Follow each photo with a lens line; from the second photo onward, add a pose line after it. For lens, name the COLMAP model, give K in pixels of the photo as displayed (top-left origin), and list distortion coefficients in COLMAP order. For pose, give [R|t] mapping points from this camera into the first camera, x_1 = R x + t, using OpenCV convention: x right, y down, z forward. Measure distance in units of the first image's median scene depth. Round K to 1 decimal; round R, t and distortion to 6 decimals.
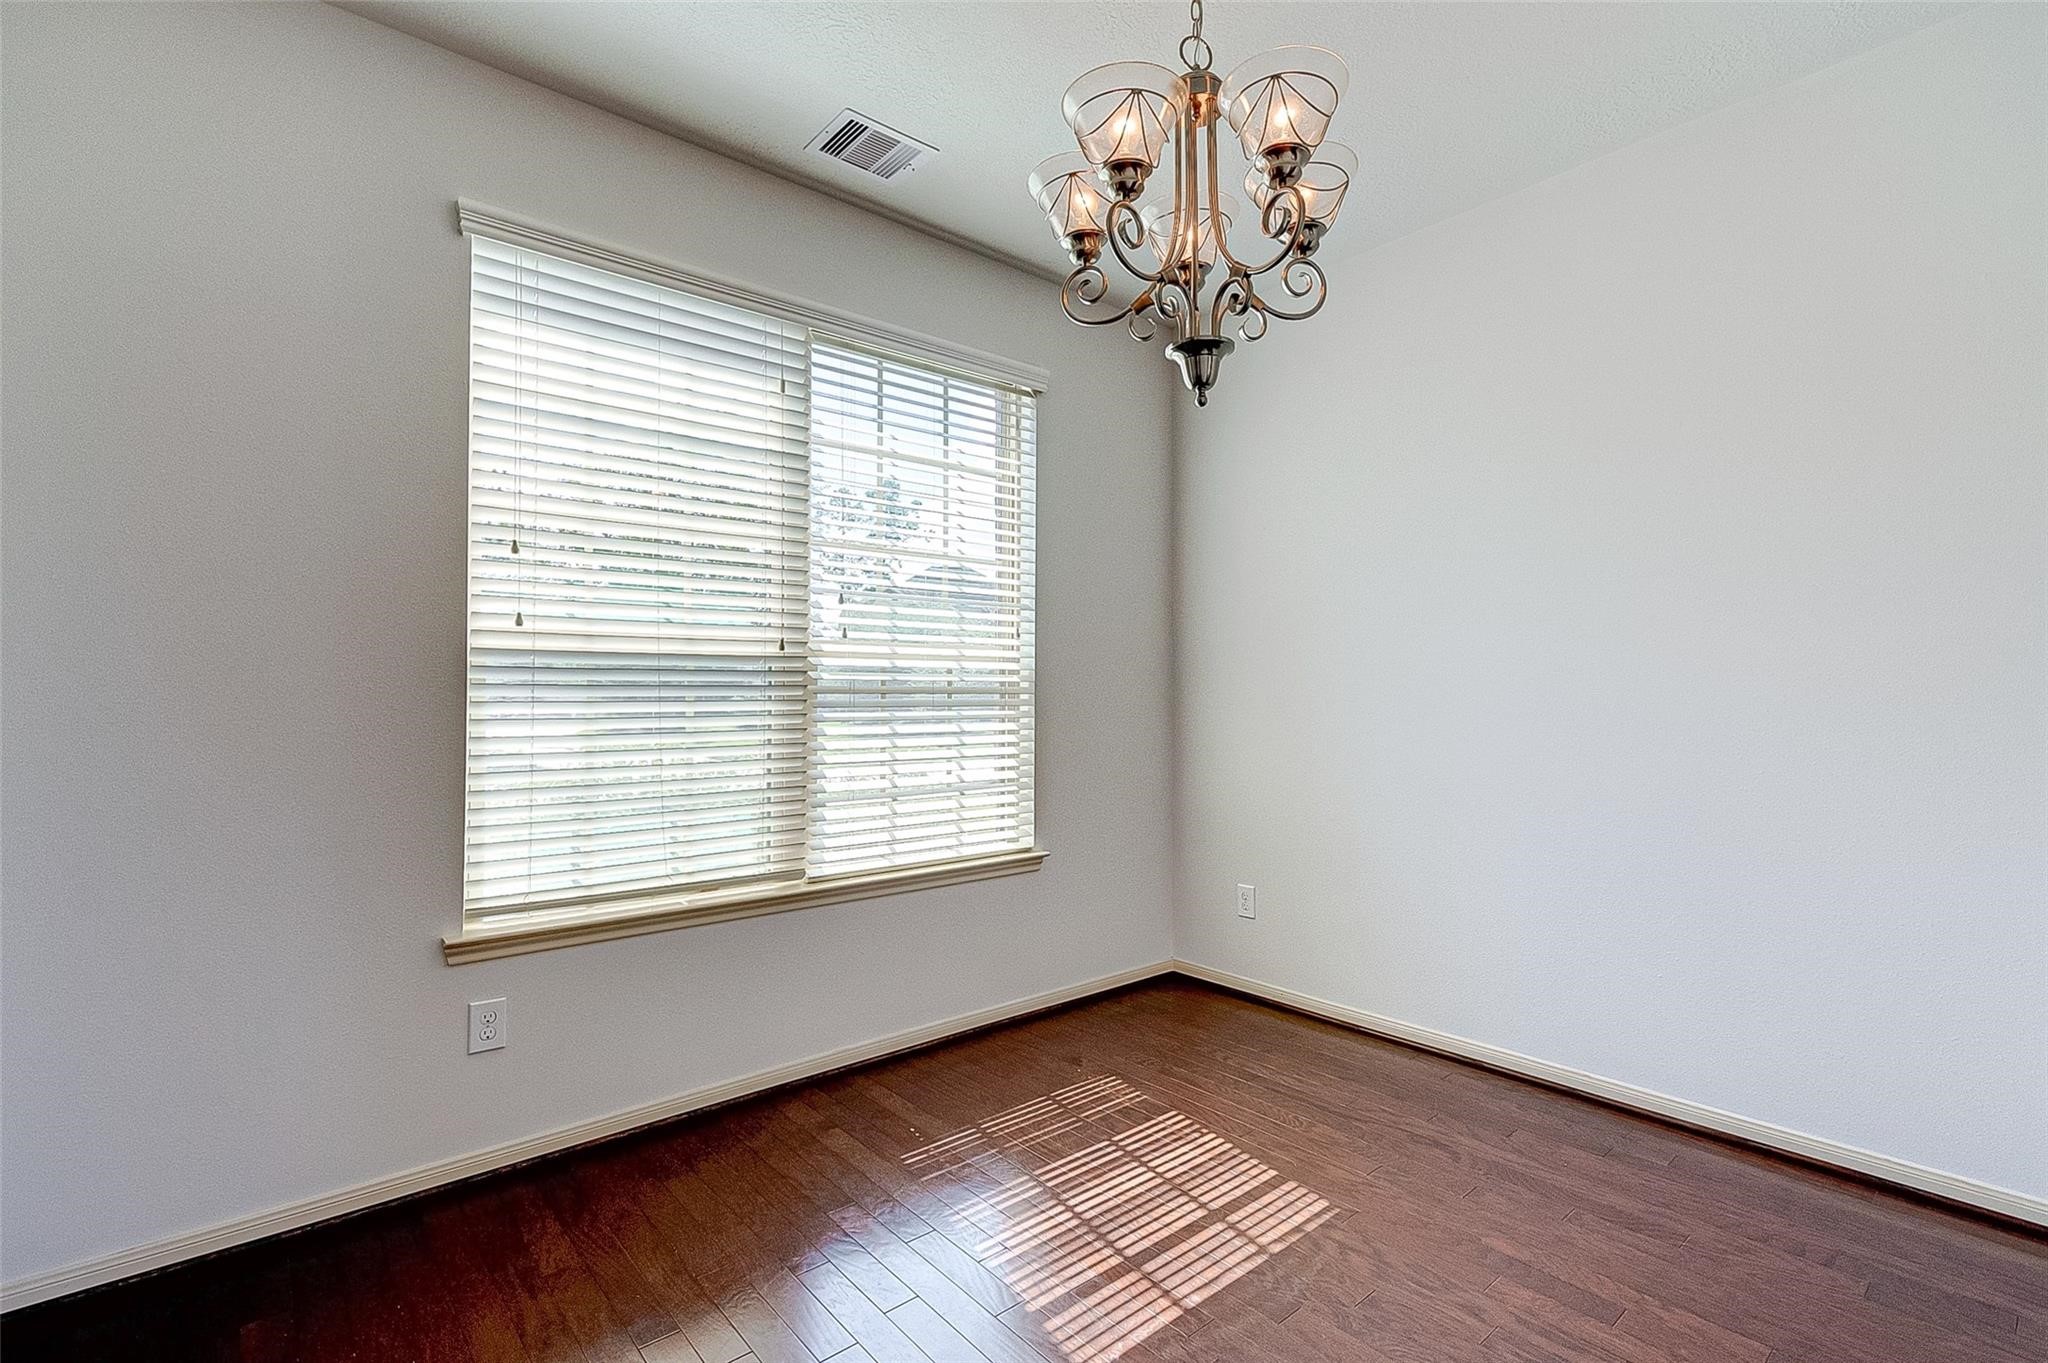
lens RADIAL K [[914.5, 0, 1006.8], [0, 914.5, 689.5], [0, 0, 1]] dist [0.000597, 0.000236]
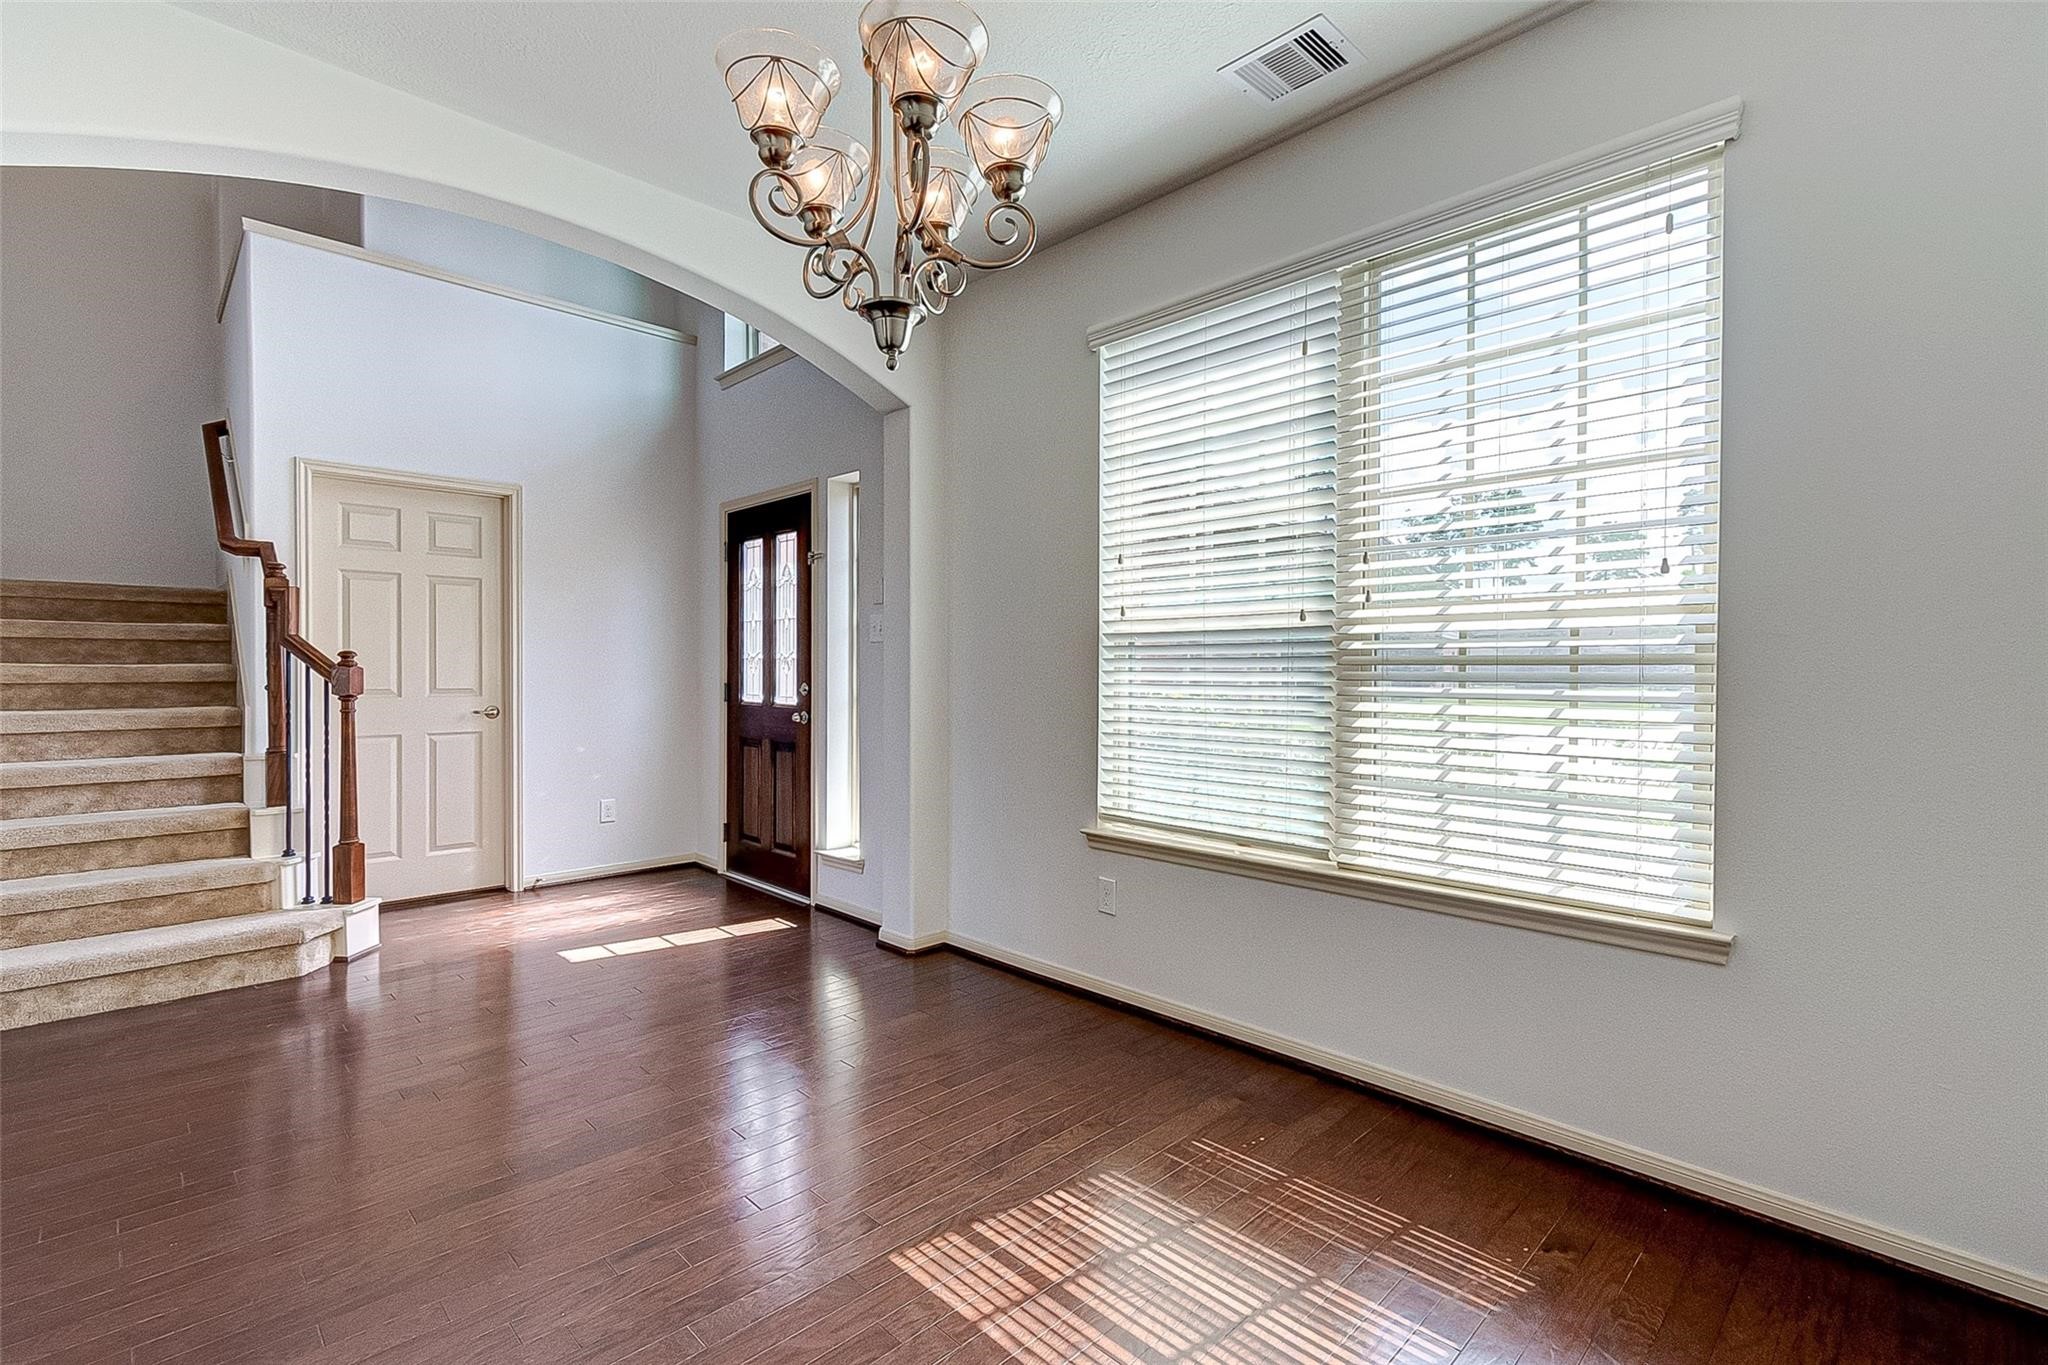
lens RADIAL K [[937.9, 0, 1024.0], [0, 937.9, 682.5], [0, 0, 1]] dist [0.021560, 0.000132]
pose [[0.089775, 0.018467, -0.995791, 0.745118], [0.005416, 0.999804, 0.019029, 0.002402], [0.995947, -0.007102, 0.089658, 0.624559]]
